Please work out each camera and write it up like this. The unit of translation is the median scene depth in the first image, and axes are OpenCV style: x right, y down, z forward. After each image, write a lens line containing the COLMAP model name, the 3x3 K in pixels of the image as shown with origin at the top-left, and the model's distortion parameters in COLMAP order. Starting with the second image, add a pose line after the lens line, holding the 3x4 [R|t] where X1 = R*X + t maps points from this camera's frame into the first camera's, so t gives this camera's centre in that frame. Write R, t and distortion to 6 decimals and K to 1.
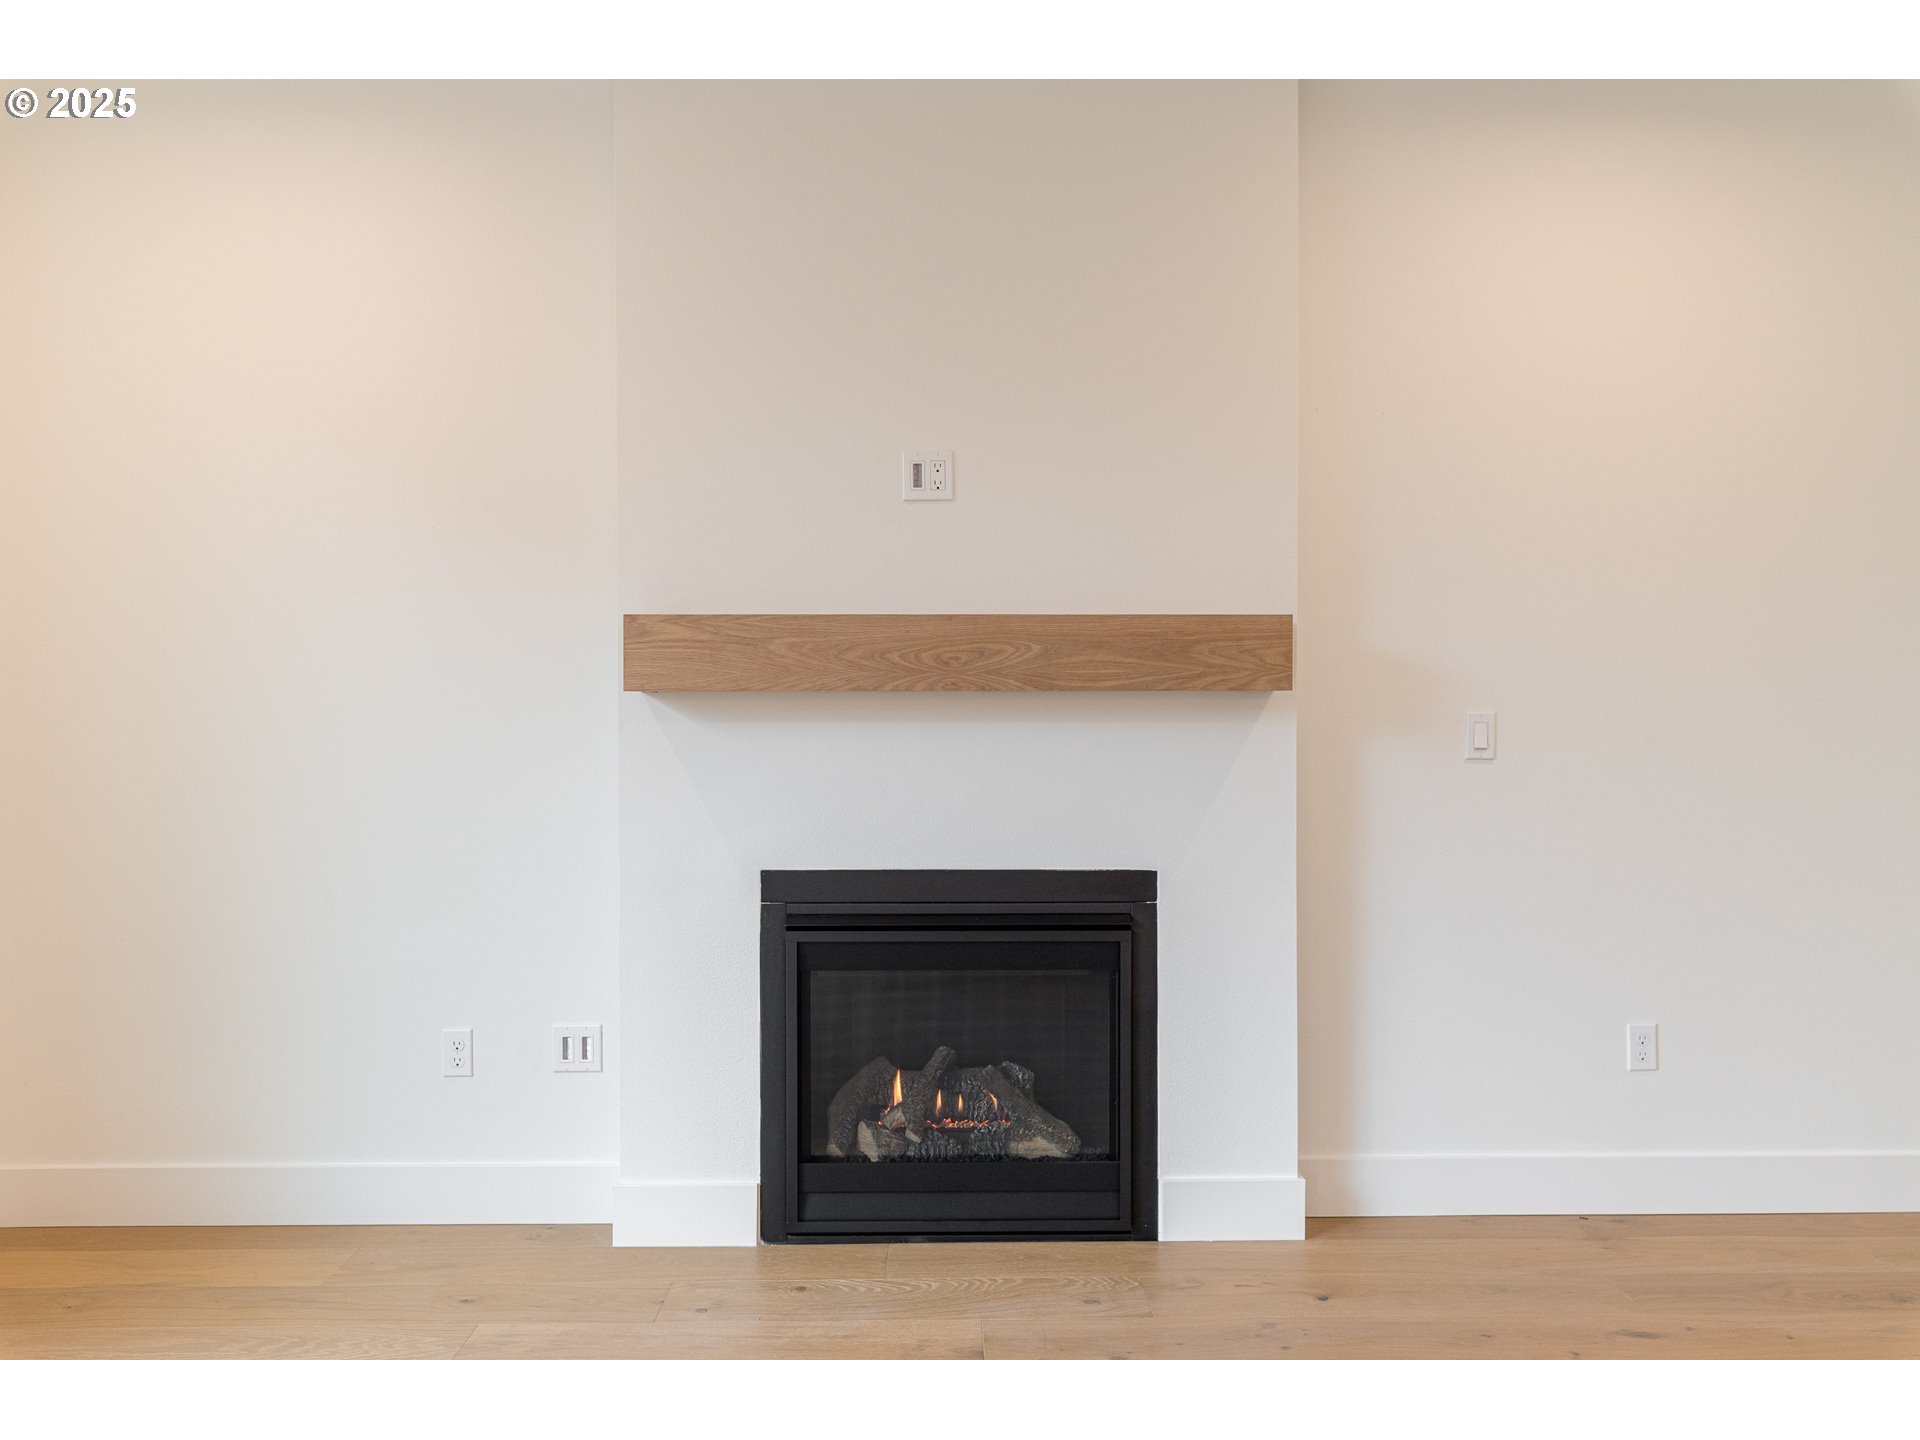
lens RADIAL K [[1393.6, 0, 971.1], [0, 1393.6, 712.0], [0, 0, 1]] dist [-0.007132, -0.003362]
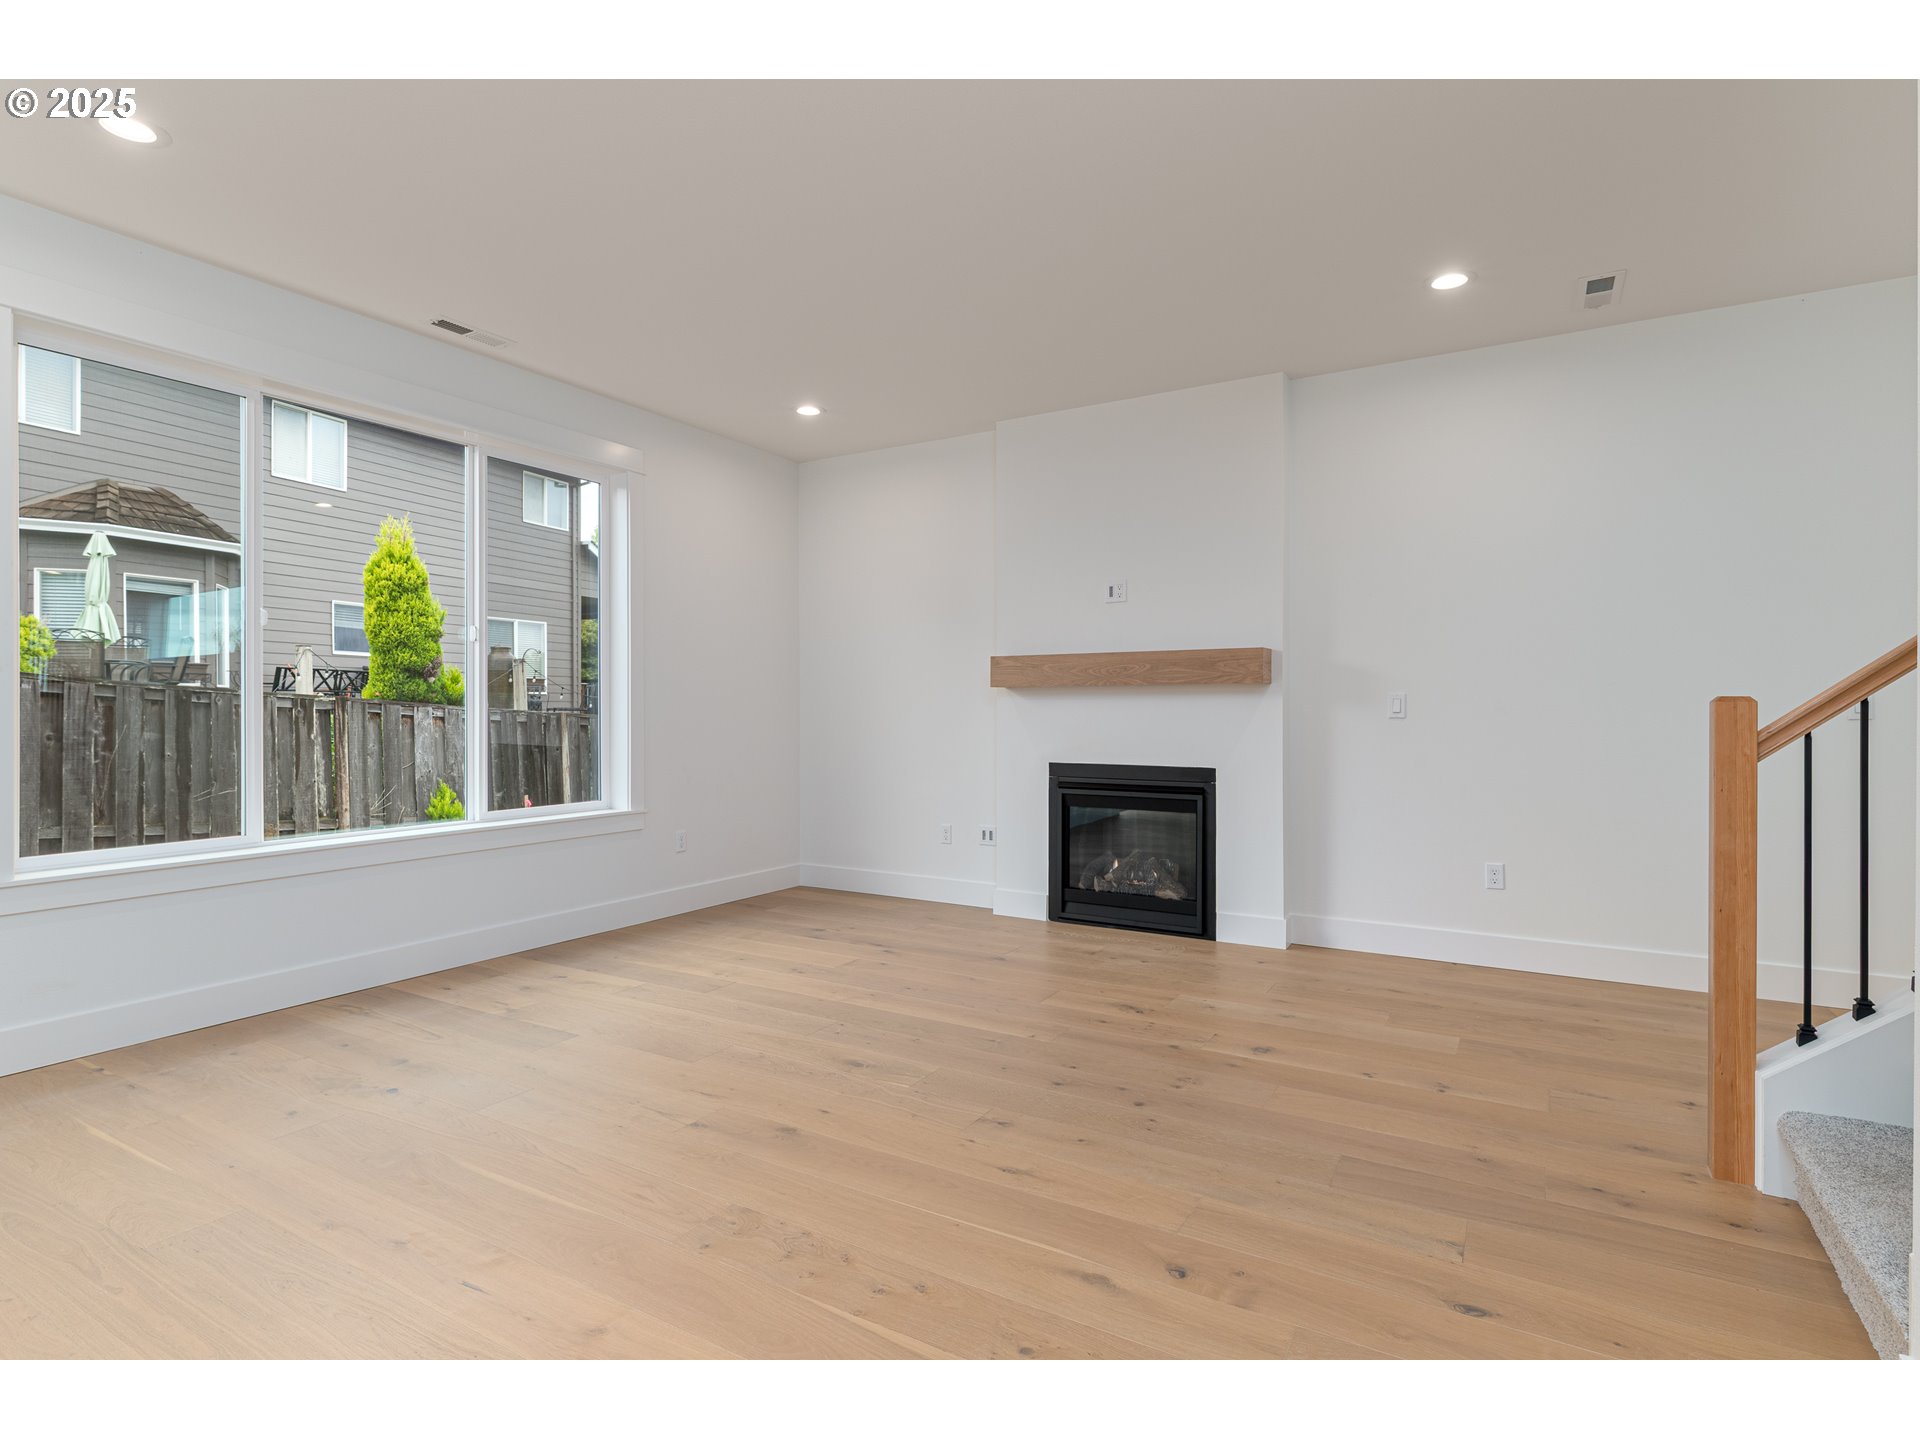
lens RADIAL K [[965.3, 0, 960.8], [0, 965.3, 717.8], [0, 0, 1]] dist [-0.004954, -0.001183]
pose [[0.848811, 0.003473, -0.528684, 0.585536], [-0.003558, 0.999993, 0.000858, 0.036320], [0.528684, 0.001153, 0.848818, -0.469585]]
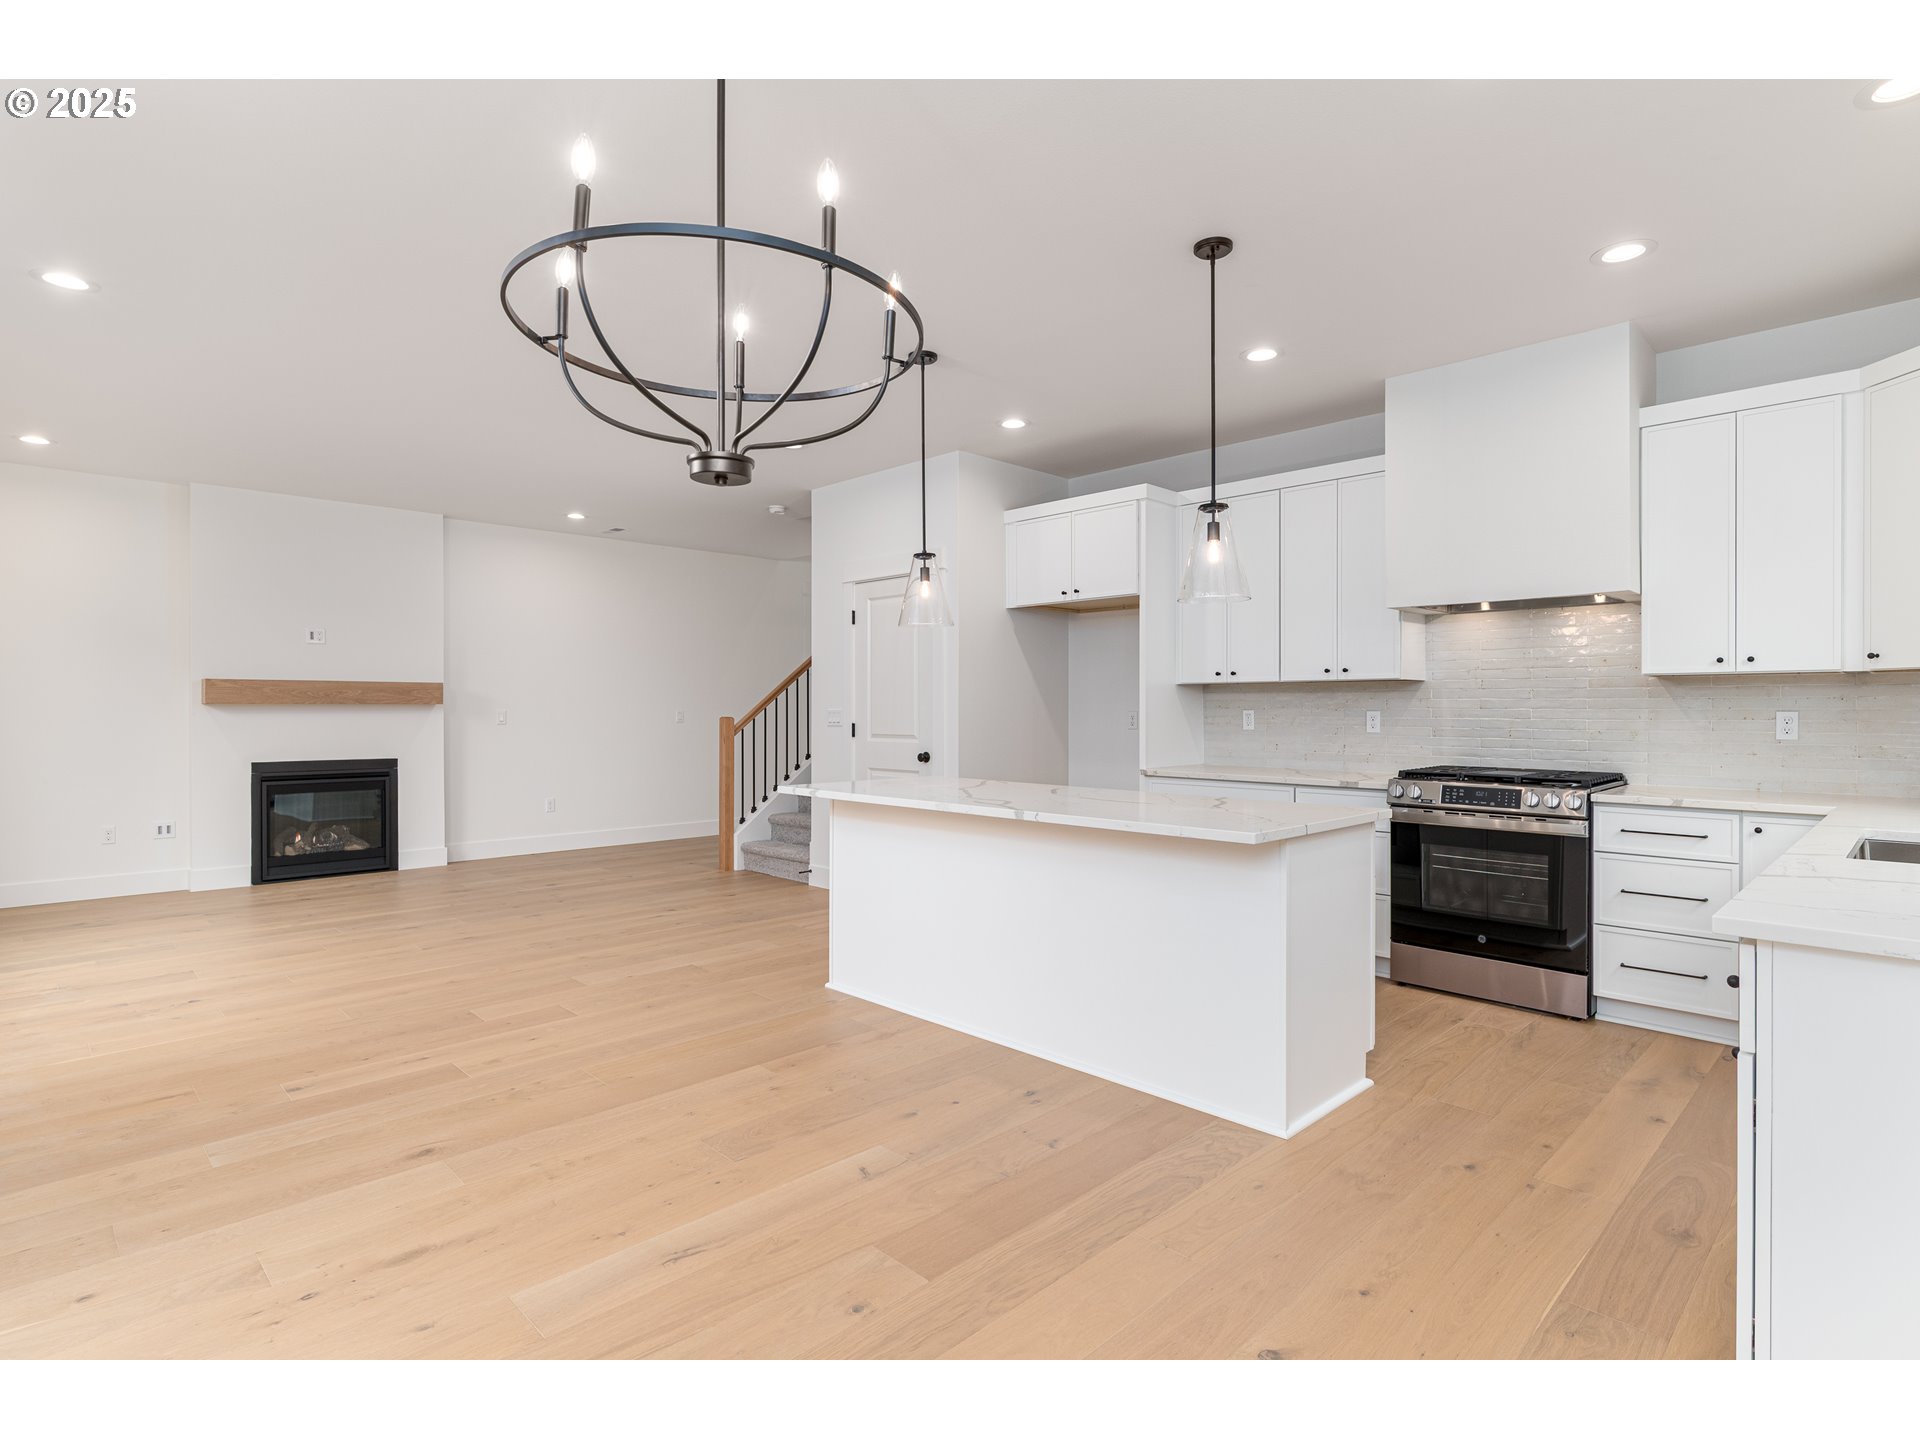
lens RADIAL K [[965.3, 0, 967.4], [0, 965.3, 709.4], [0, 0, 1]] dist [-0.004954, -0.001183]
pose [[0.726587, -0.000003, 0.687074, -0.456150], [0.004031, 0.999983, -0.004259, 0.012236], [-0.687062, 0.005864, 0.726575, -1.596045]]
